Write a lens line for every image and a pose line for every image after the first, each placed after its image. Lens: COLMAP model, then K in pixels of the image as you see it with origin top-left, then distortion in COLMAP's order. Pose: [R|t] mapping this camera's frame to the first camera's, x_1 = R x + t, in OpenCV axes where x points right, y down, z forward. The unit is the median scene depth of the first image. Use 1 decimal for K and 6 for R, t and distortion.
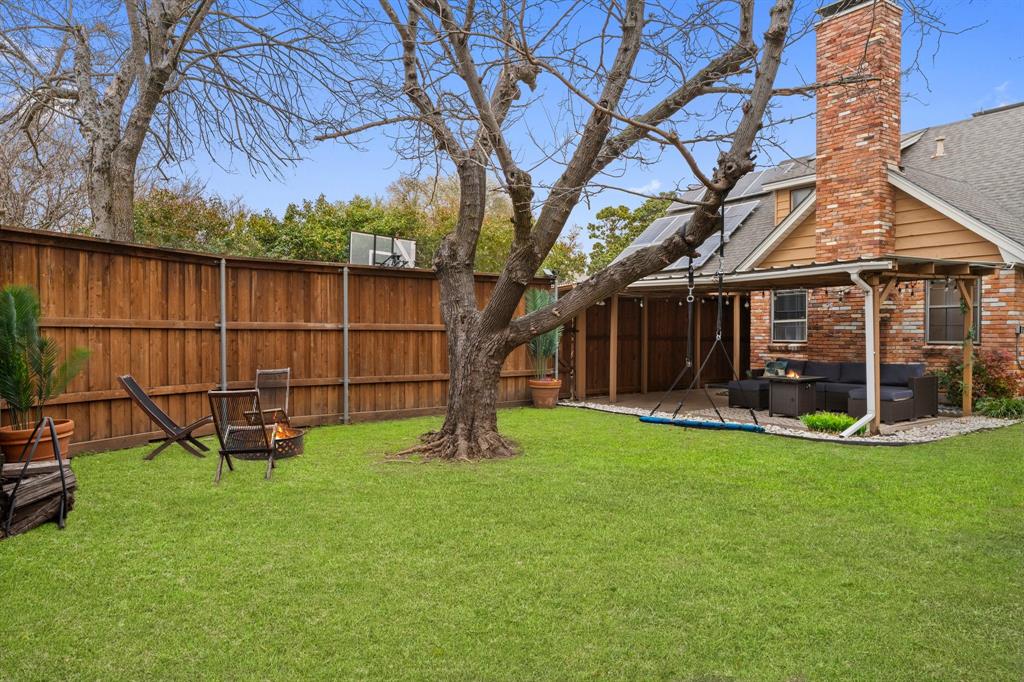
lens RADIAL K [[659.2, 0, 509.4], [0, 659.2, 333.6], [0, 0, 1]] dist [0.002744, 0.001524]
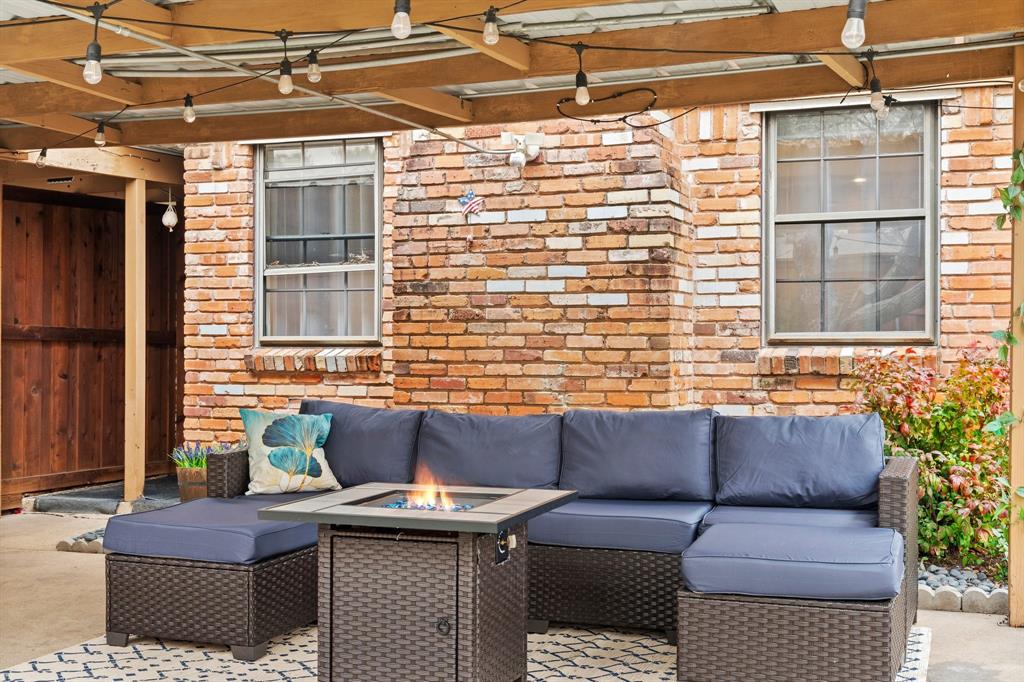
lens RADIAL K [[1292.3, 0, 513.7], [0, 1292.3, 338.0], [0, 0, 1]] dist [0.018254, 0.000000]
pose [[0.810354, 0.003748, 0.585929, 0.192540], [0.001152, 0.999967, -0.007991, 0.017826], [-0.585940, 0.007151, 0.810323, 0.580456]]
